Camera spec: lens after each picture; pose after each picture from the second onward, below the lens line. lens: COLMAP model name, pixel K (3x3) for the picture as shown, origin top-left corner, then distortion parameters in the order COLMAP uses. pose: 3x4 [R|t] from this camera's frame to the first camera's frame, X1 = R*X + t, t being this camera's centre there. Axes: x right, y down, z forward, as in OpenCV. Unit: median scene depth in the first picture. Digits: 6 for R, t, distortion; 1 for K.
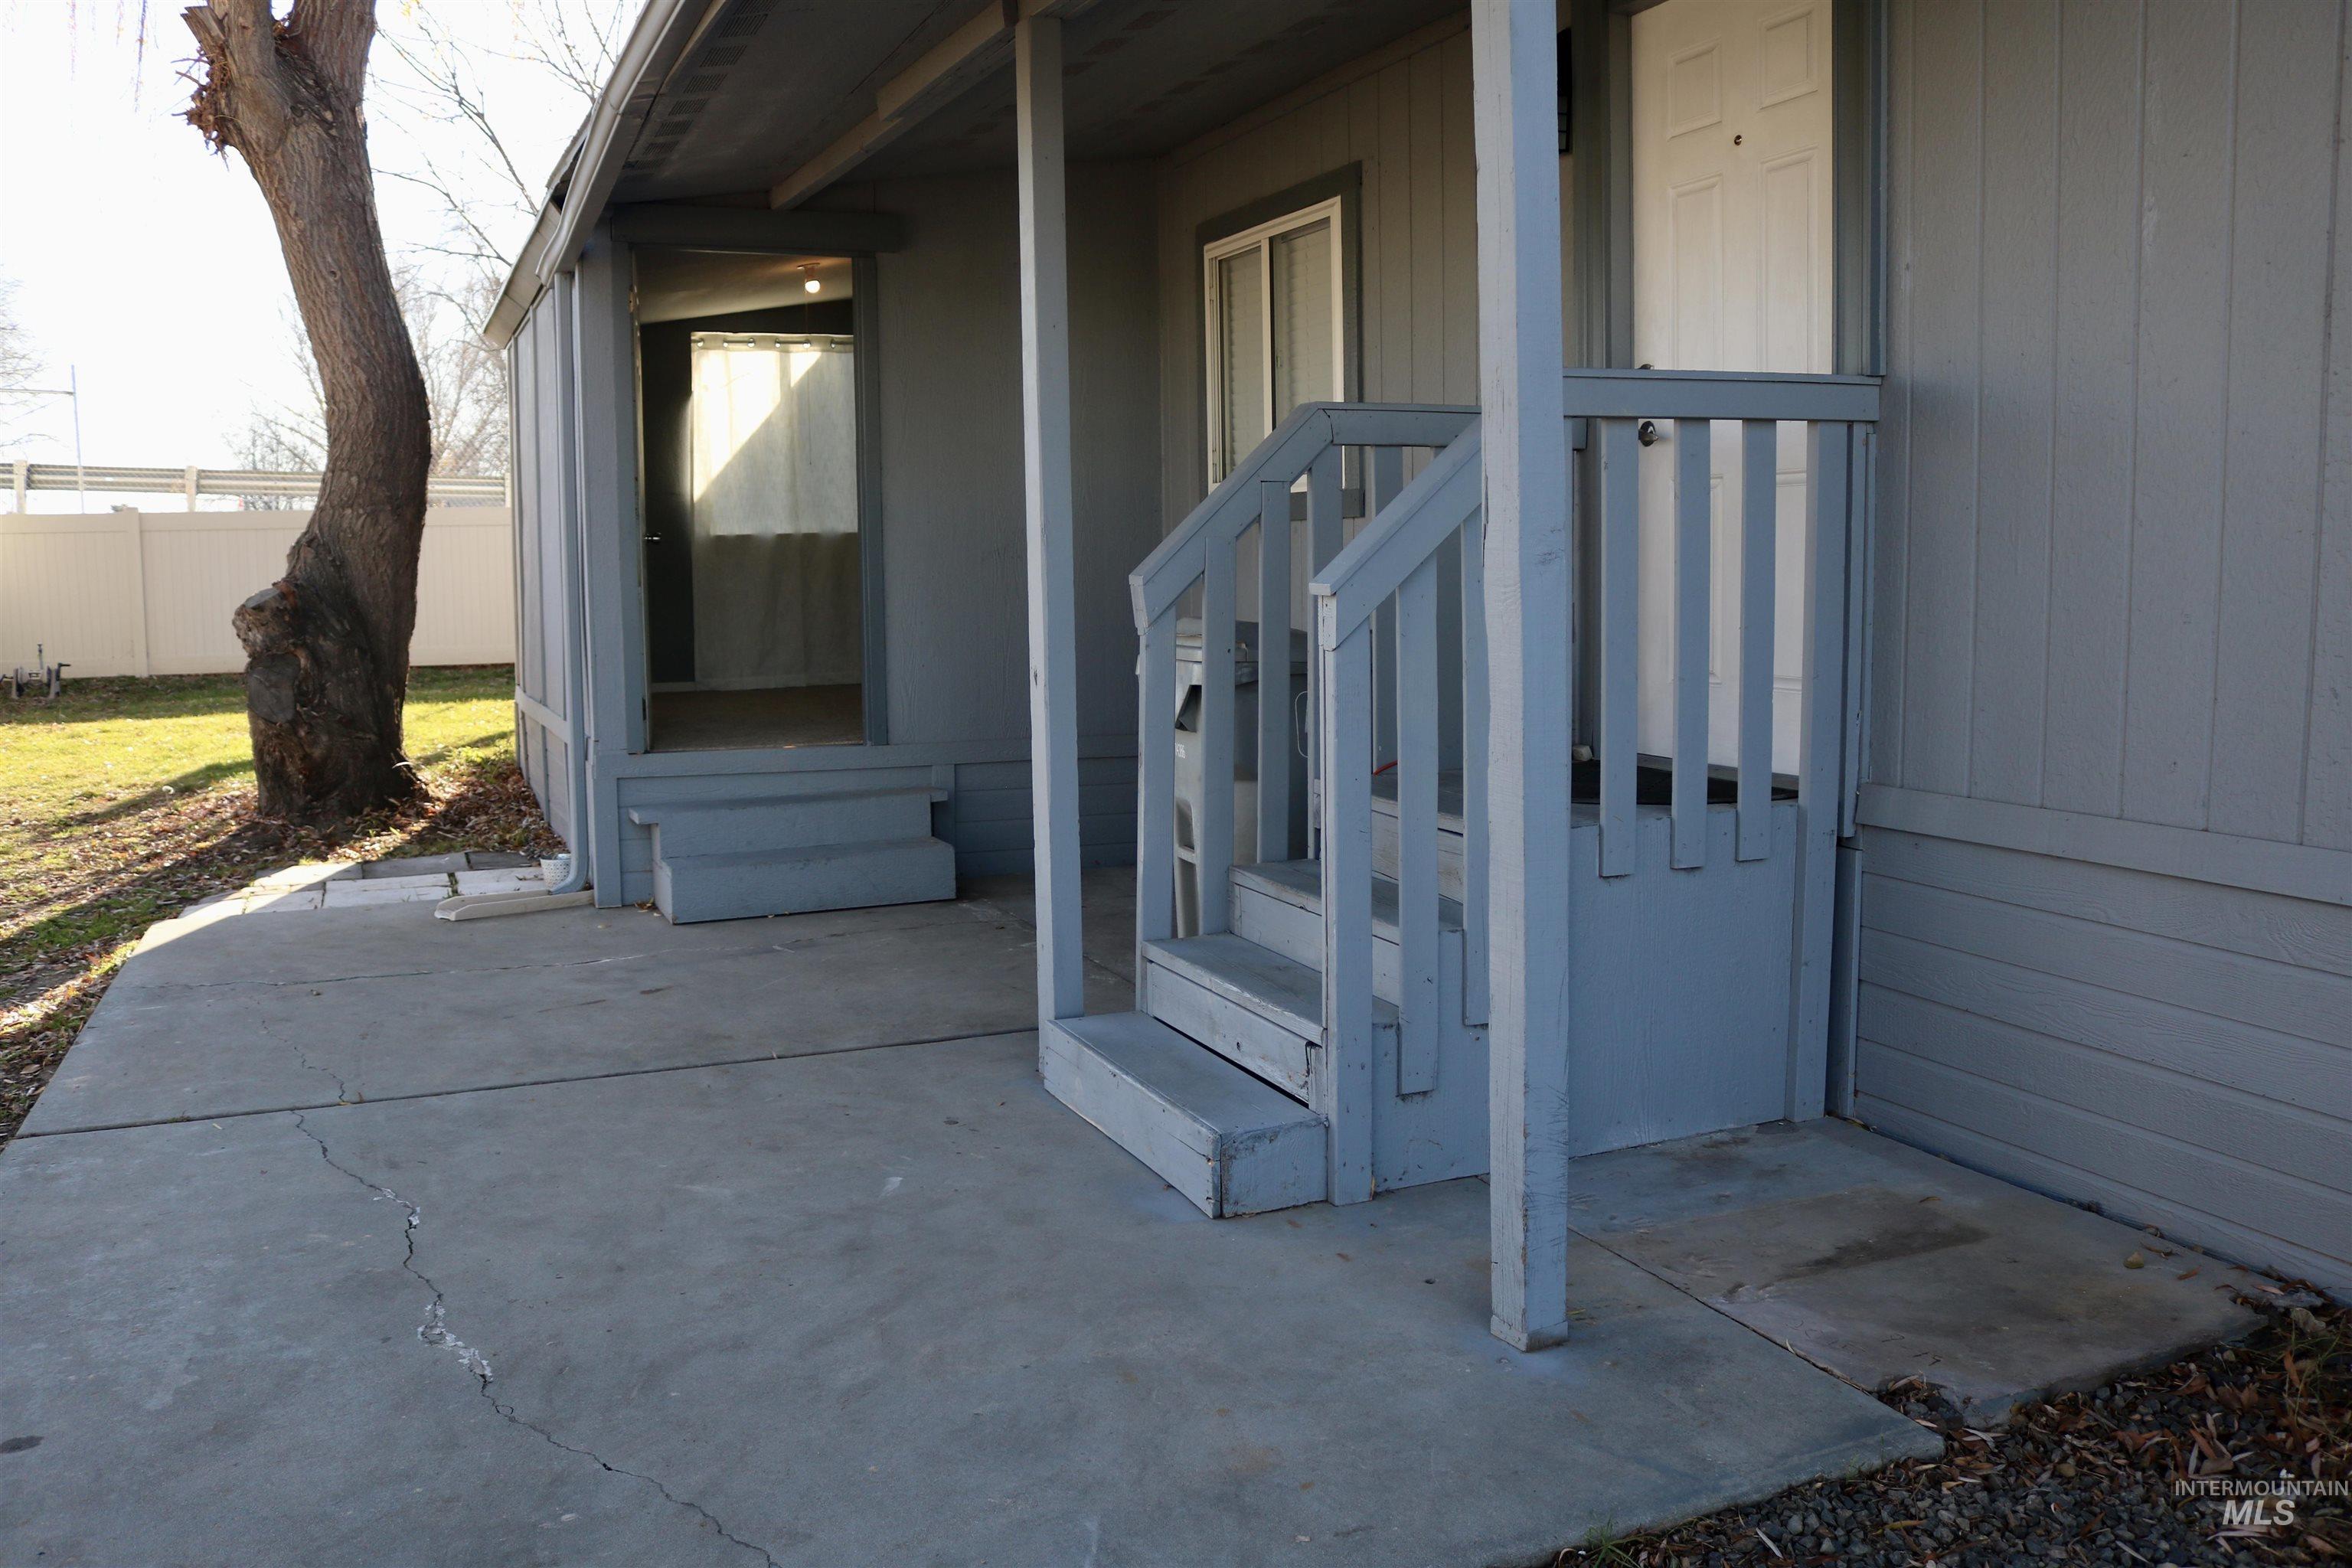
lens RADIAL K [[2010.7, 0, 1121.3], [0, 2010.7, 770.0], [0, 0, 1]] dist [-0.120161, 0.044499]
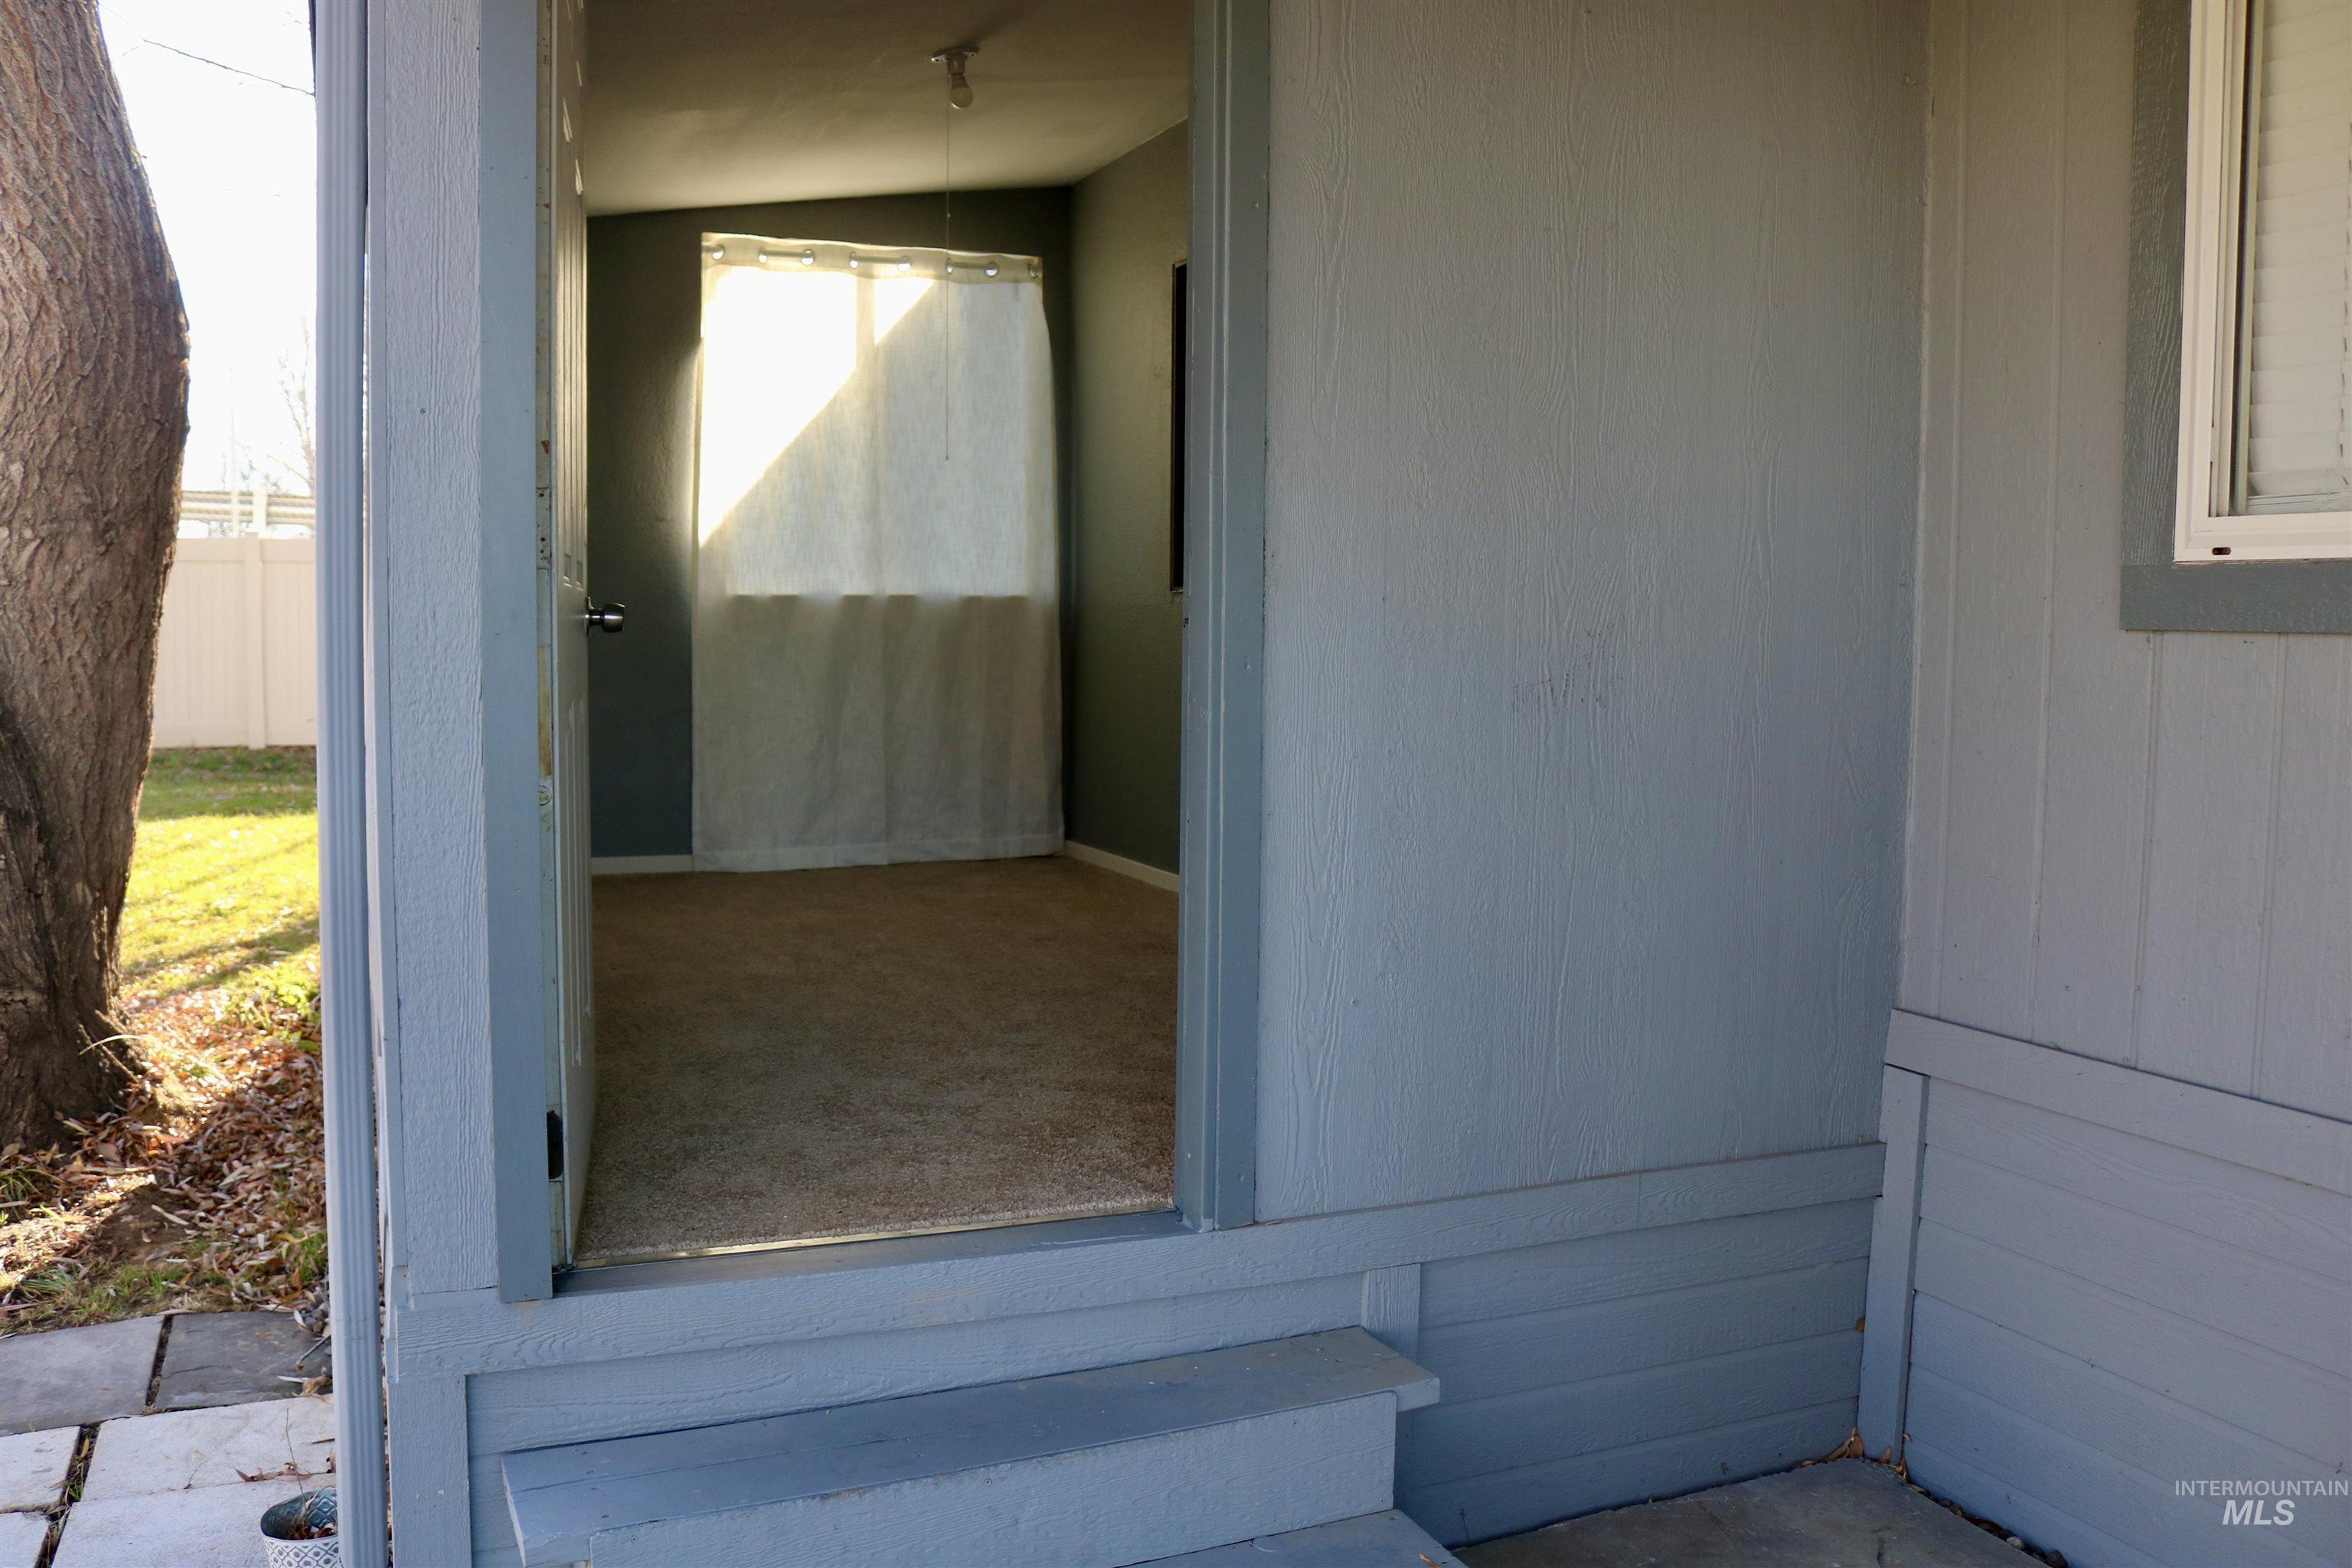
lens RADIAL K [[2010.7, 0, 1177.2], [0, 2010.7, 778.7], [0, 0, 1]] dist [-0.120161, 0.044499]
pose [[0.999137, 0.022362, 0.035013, -0.104147], [-0.021557, 0.999499, -0.023189, -0.059506], [-0.035514, 0.022414, 0.999118, 0.465995]]
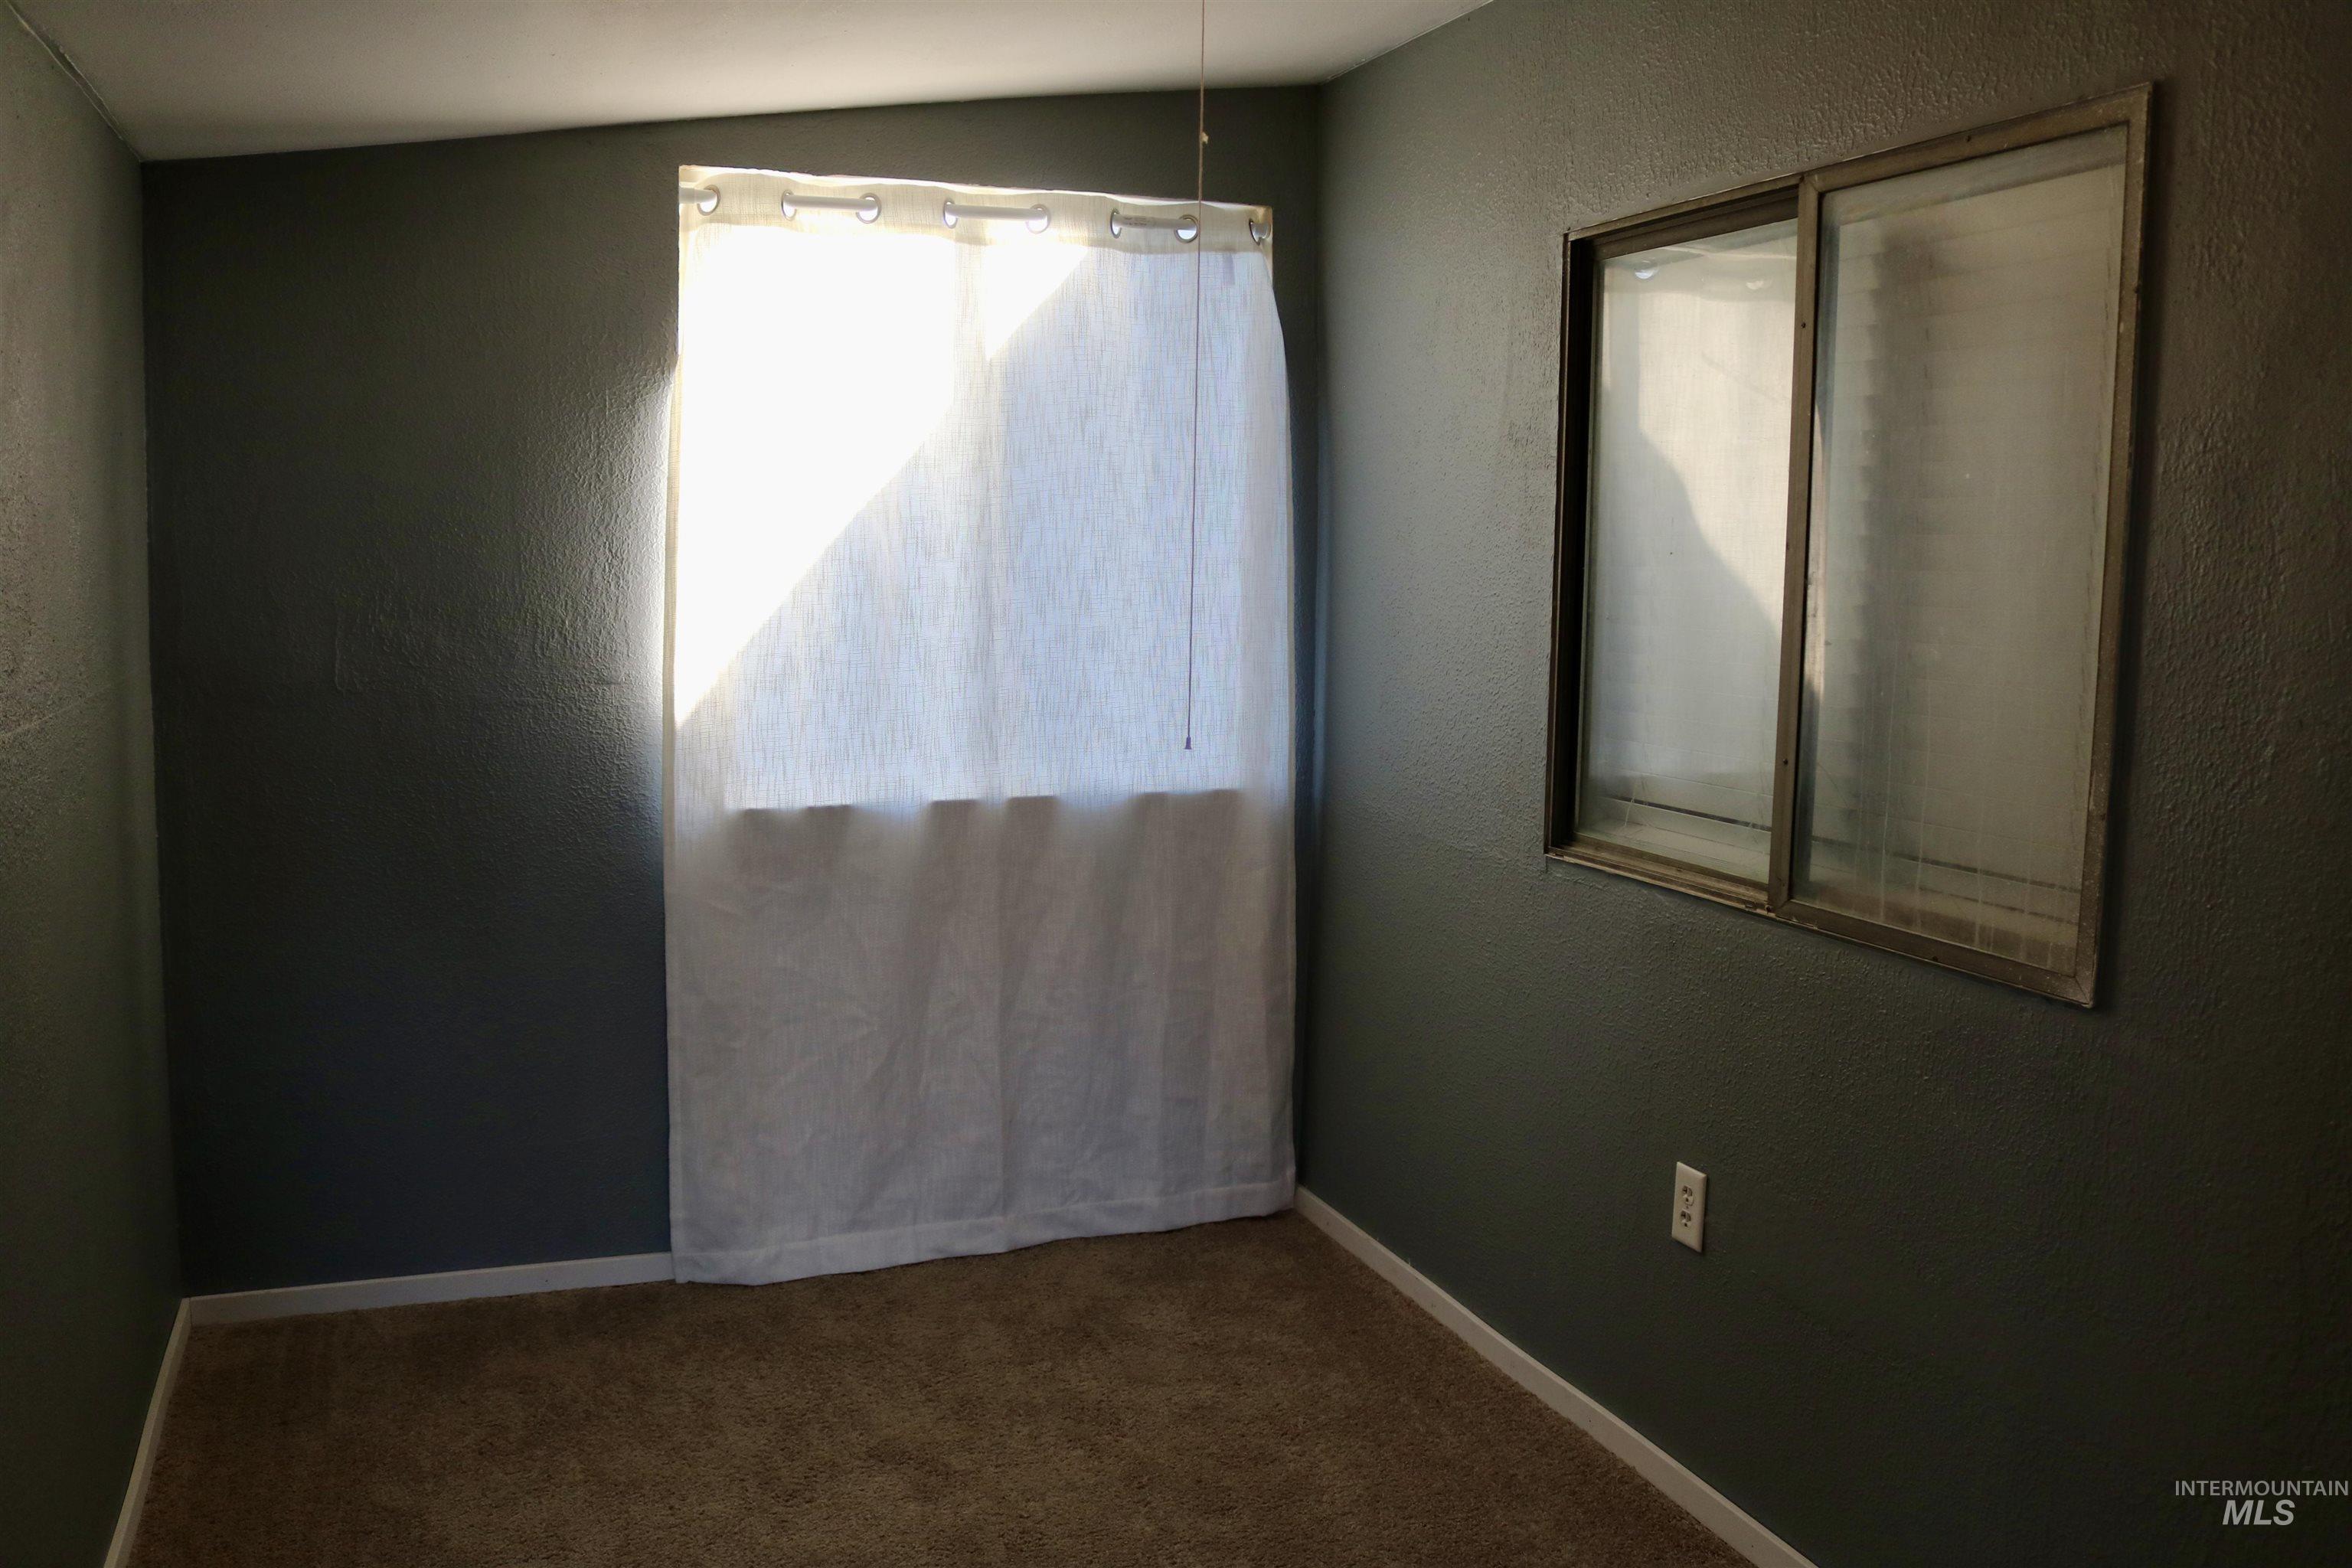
lens RADIAL K [[2010.7, 0, 1184.6], [0, 2010.7, 771.1], [0, 0, 1]] dist [-0.120161, 0.044499]
pose [[0.999495, 0.030996, 0.006983, -0.143823], [-0.031126, 0.999327, 0.019384, -0.141070], [-0.006378, -0.019592, 0.999788, 0.726360]]
